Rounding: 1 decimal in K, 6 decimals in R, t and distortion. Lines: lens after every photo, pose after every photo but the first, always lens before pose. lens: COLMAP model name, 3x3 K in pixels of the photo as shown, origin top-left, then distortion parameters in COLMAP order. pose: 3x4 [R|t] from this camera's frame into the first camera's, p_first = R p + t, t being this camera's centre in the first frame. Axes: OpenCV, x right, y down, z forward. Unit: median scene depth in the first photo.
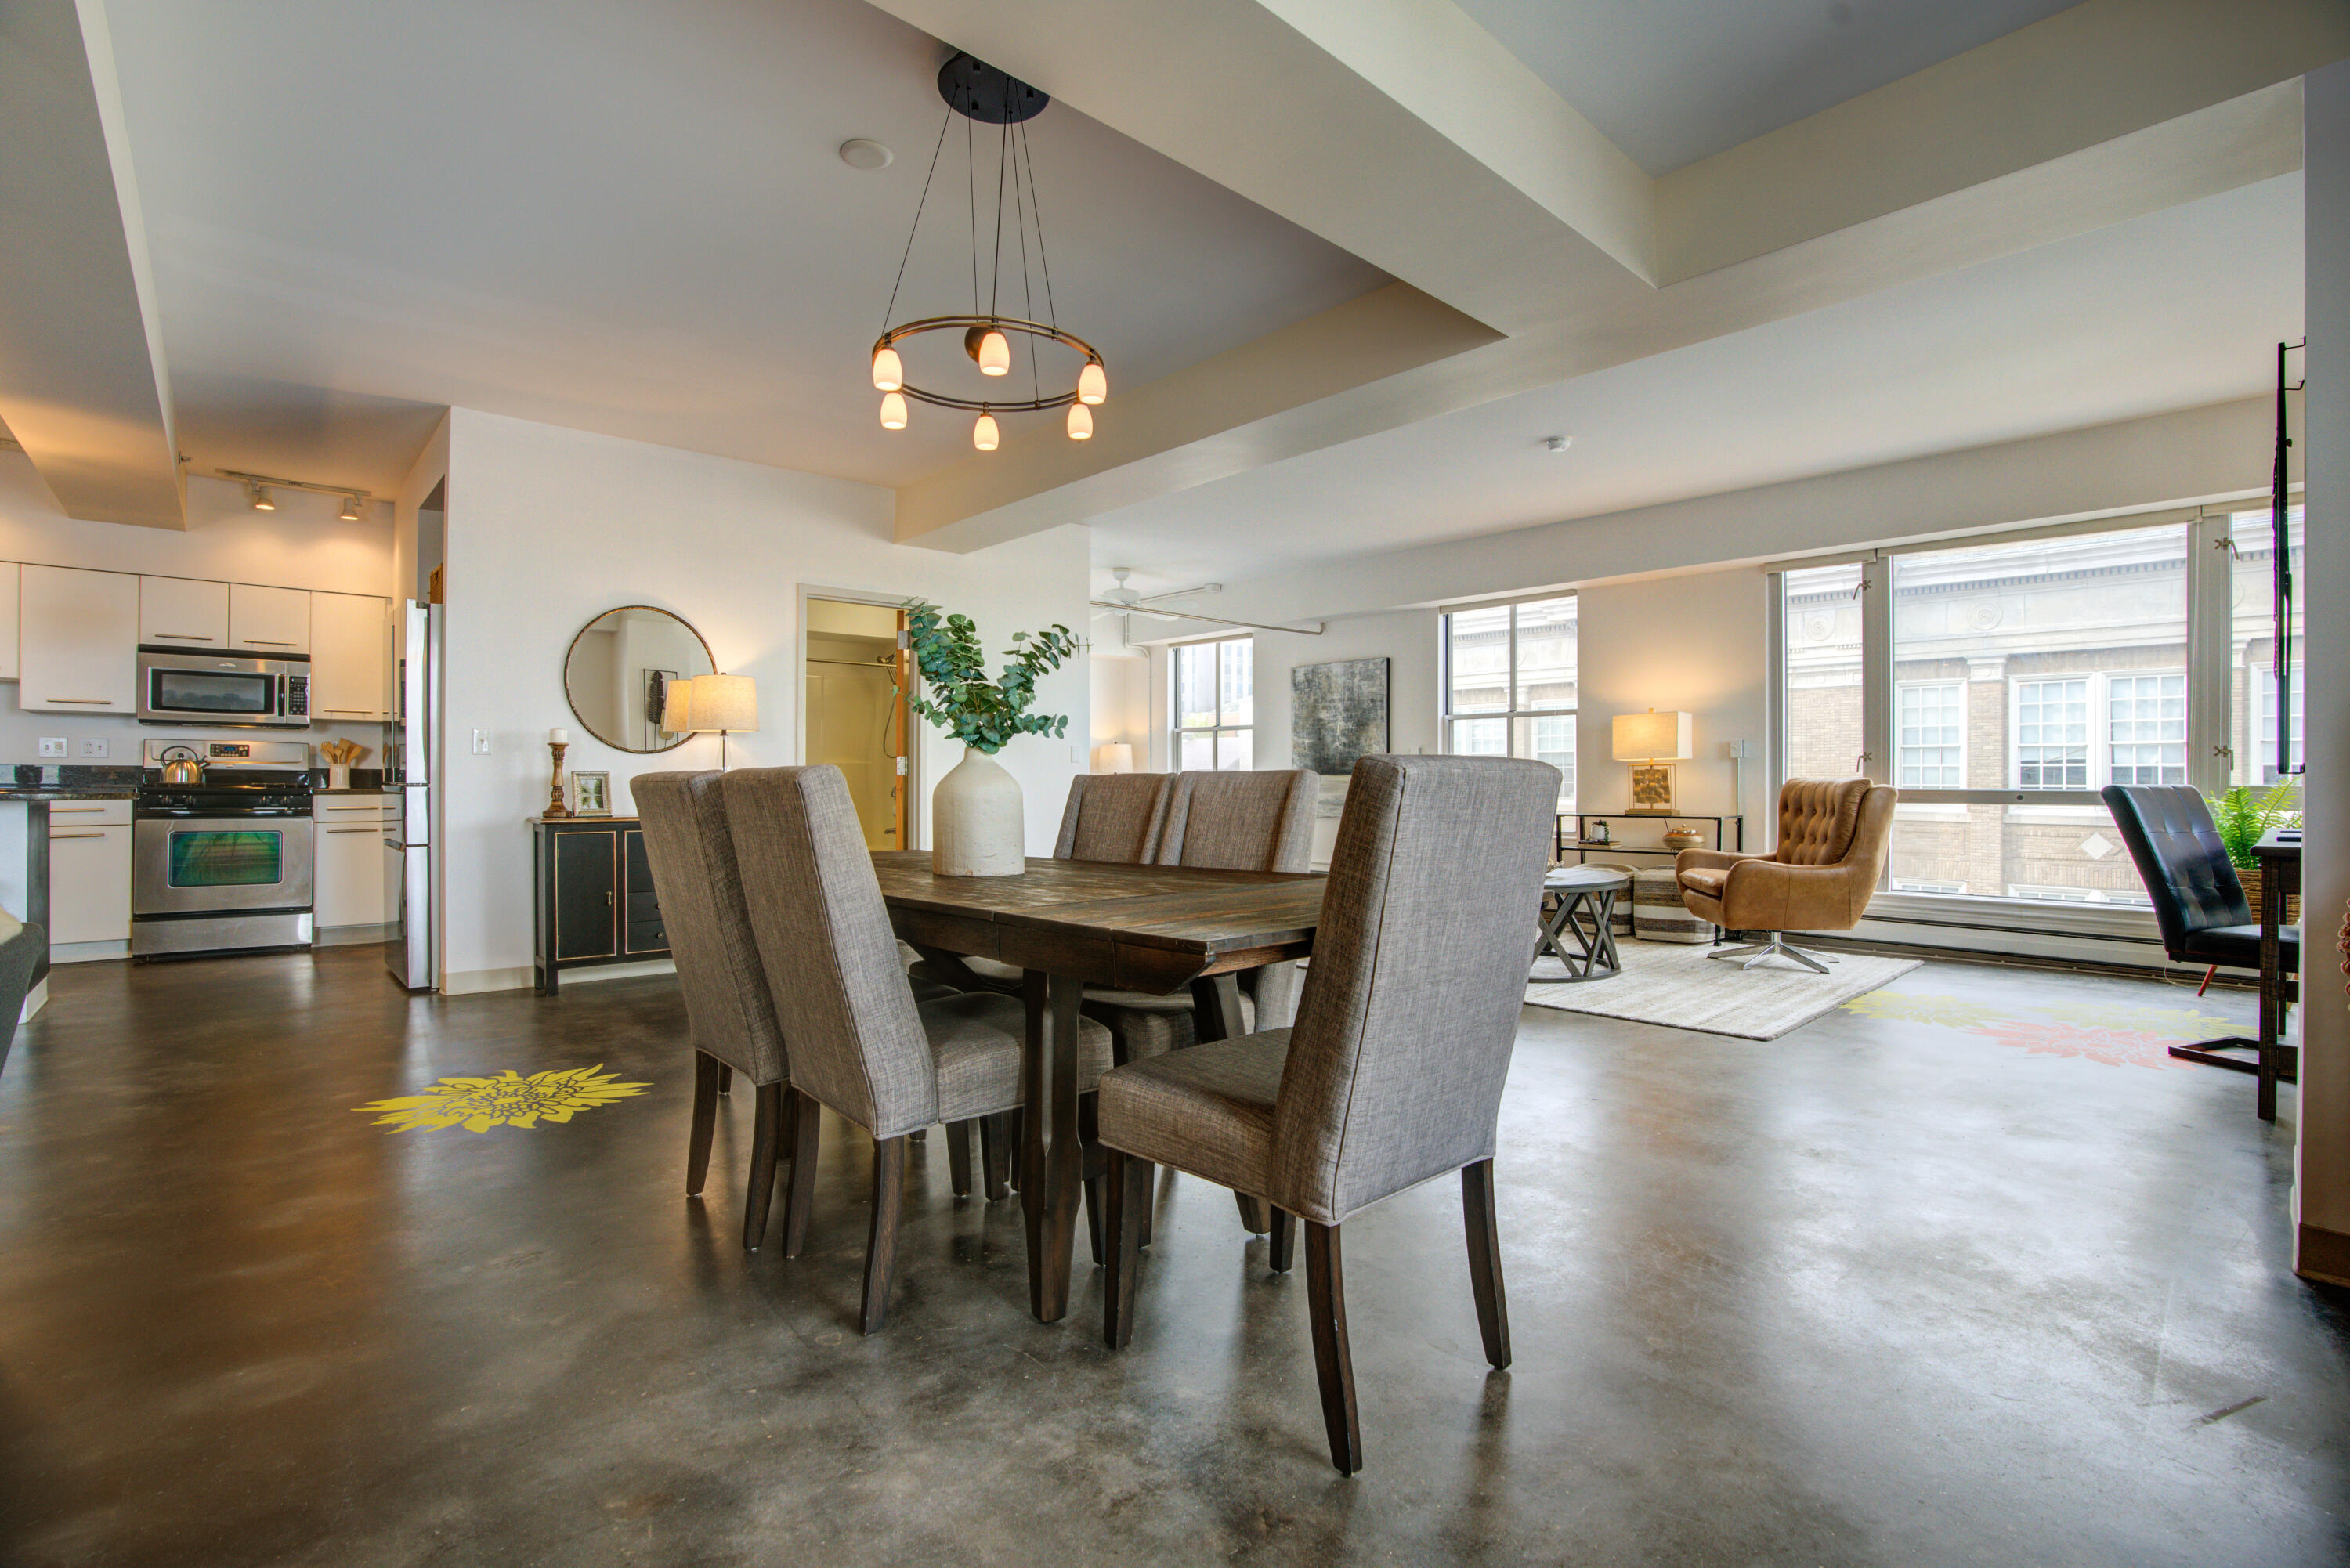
lens RADIAL K [[1063.6, 0, 1203.7], [0, 1063.6, 791.9], [0, 0, 1]] dist [-0.056101, 0.022523]
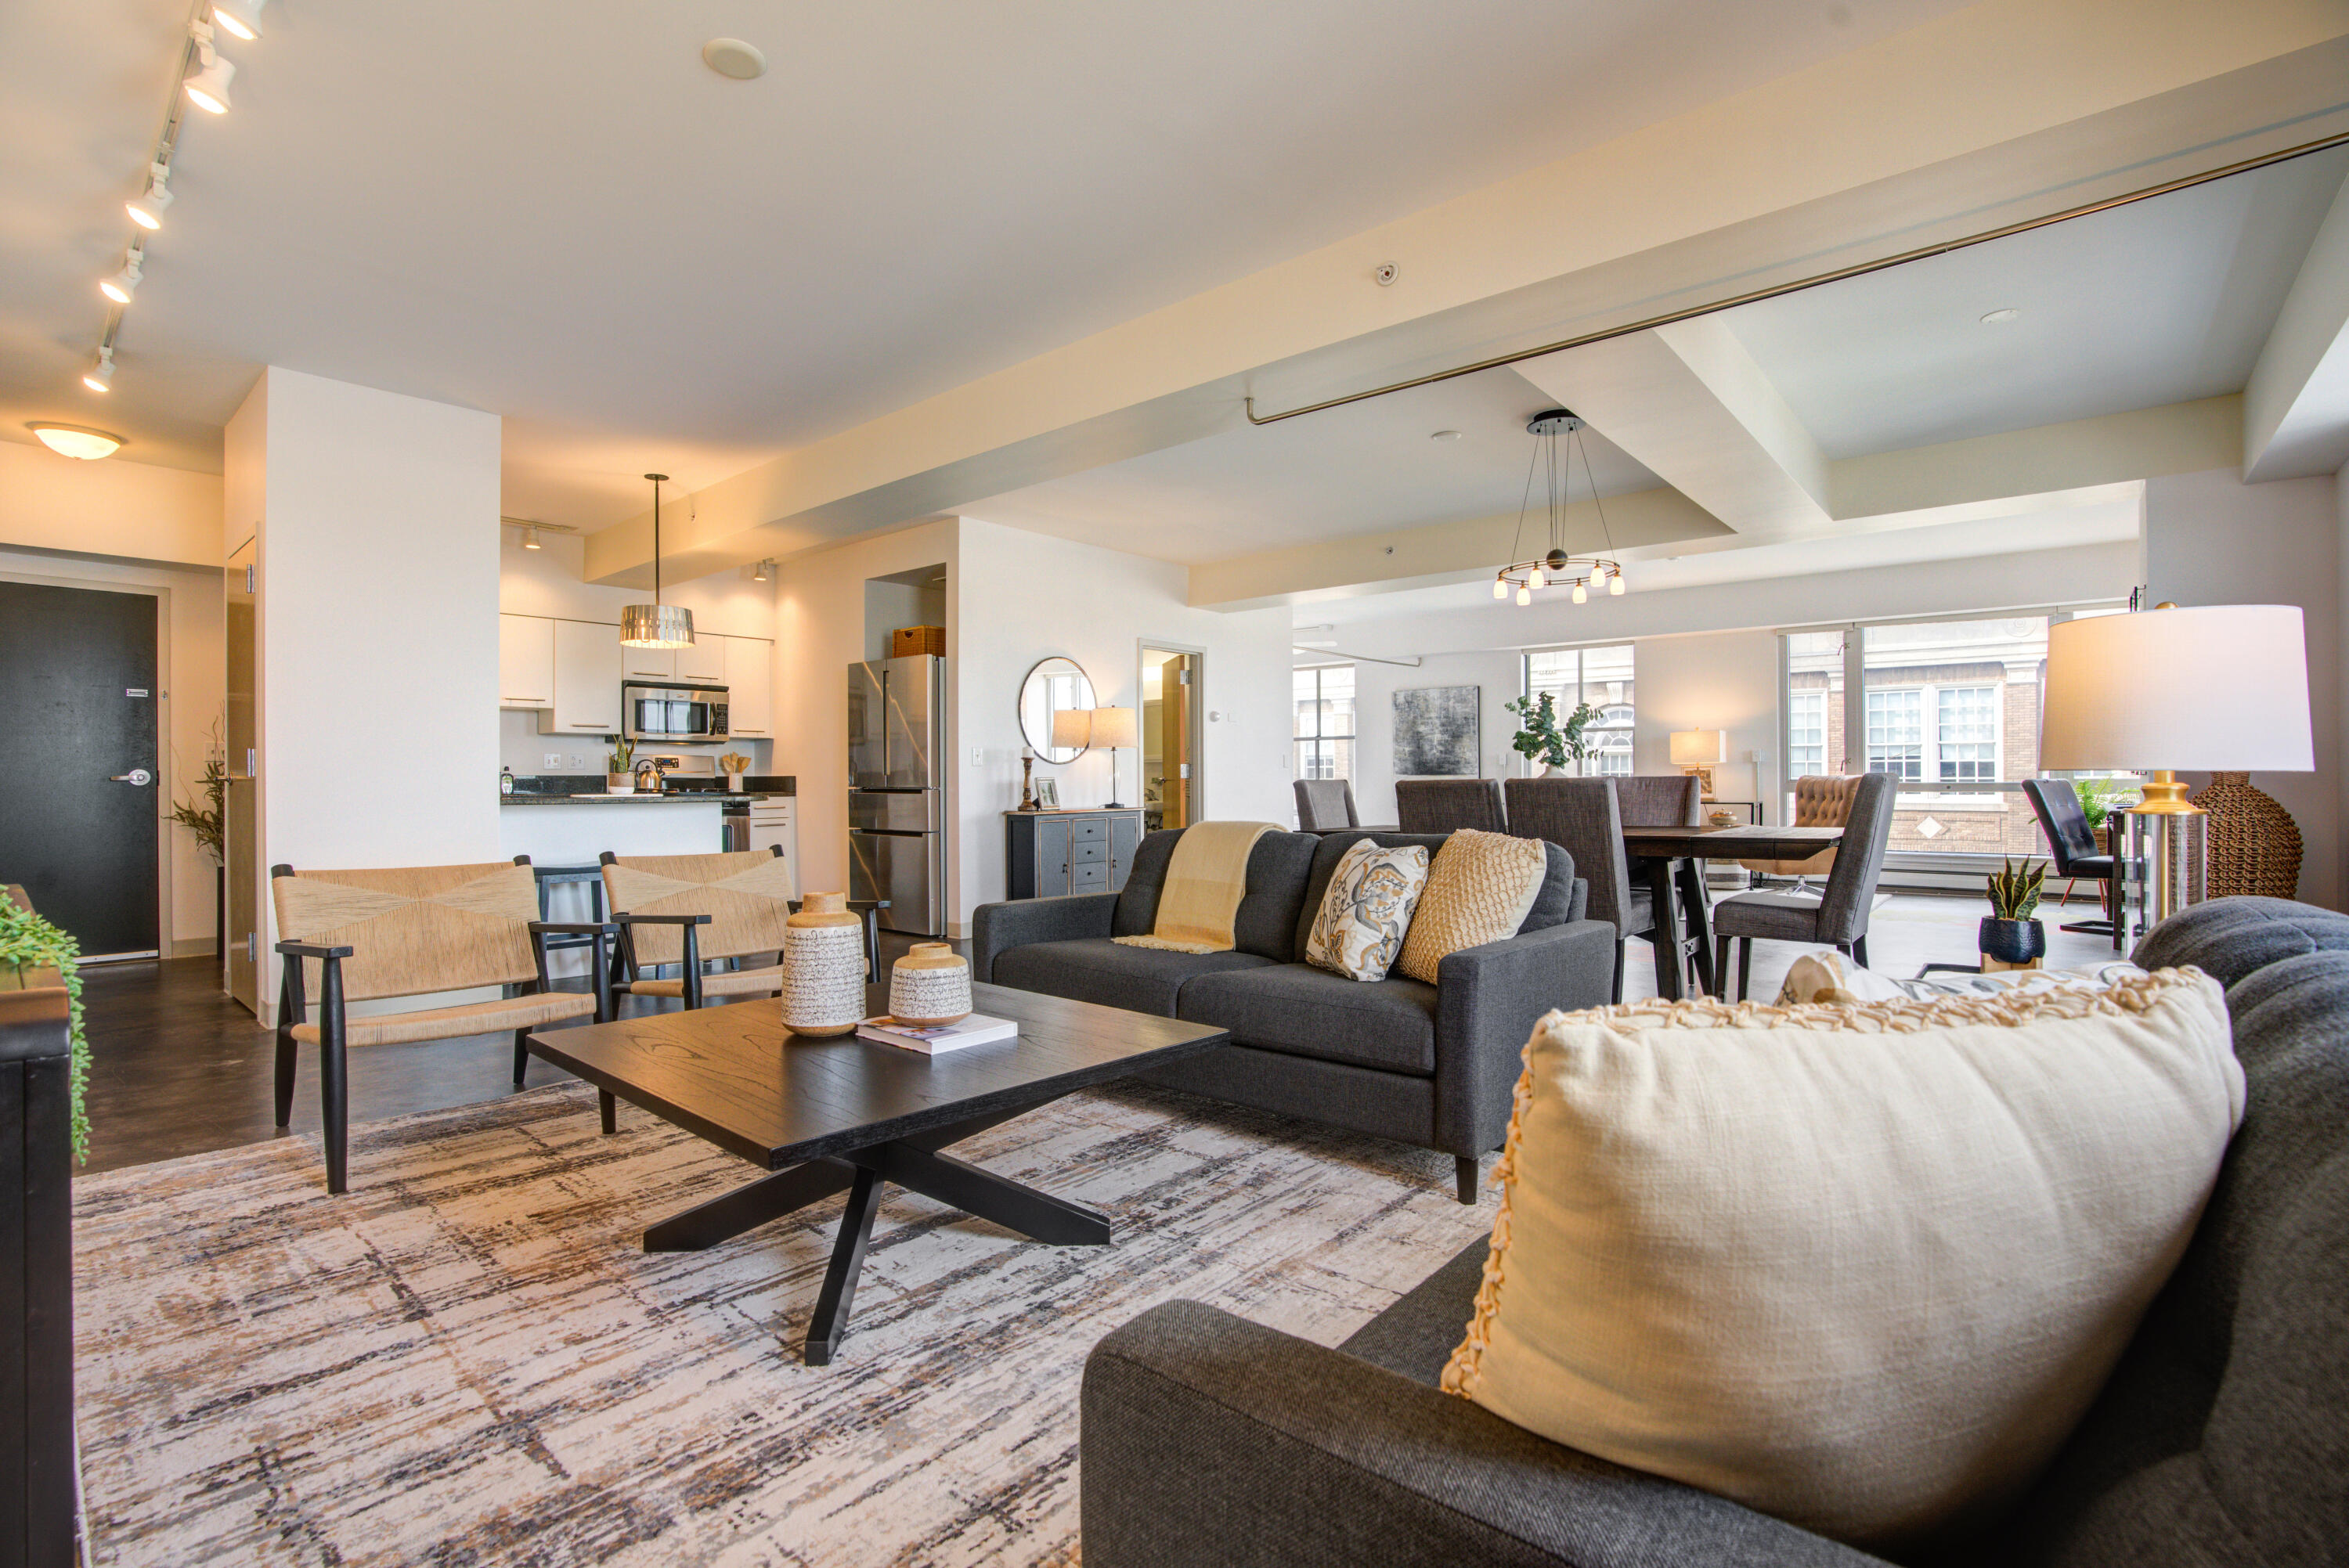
lens RADIAL K [[1066.6, 0, 1180.7], [0, 1066.6, 779.5], [0, 0, 1]] dist [-0.065017, 0.022604]
pose [[0.993910, -0.007124, 0.109963, -0.452462], [0.008169, 0.999926, -0.009056, -0.001841], [-0.109890, 0.009899, 0.993894, -0.357170]]
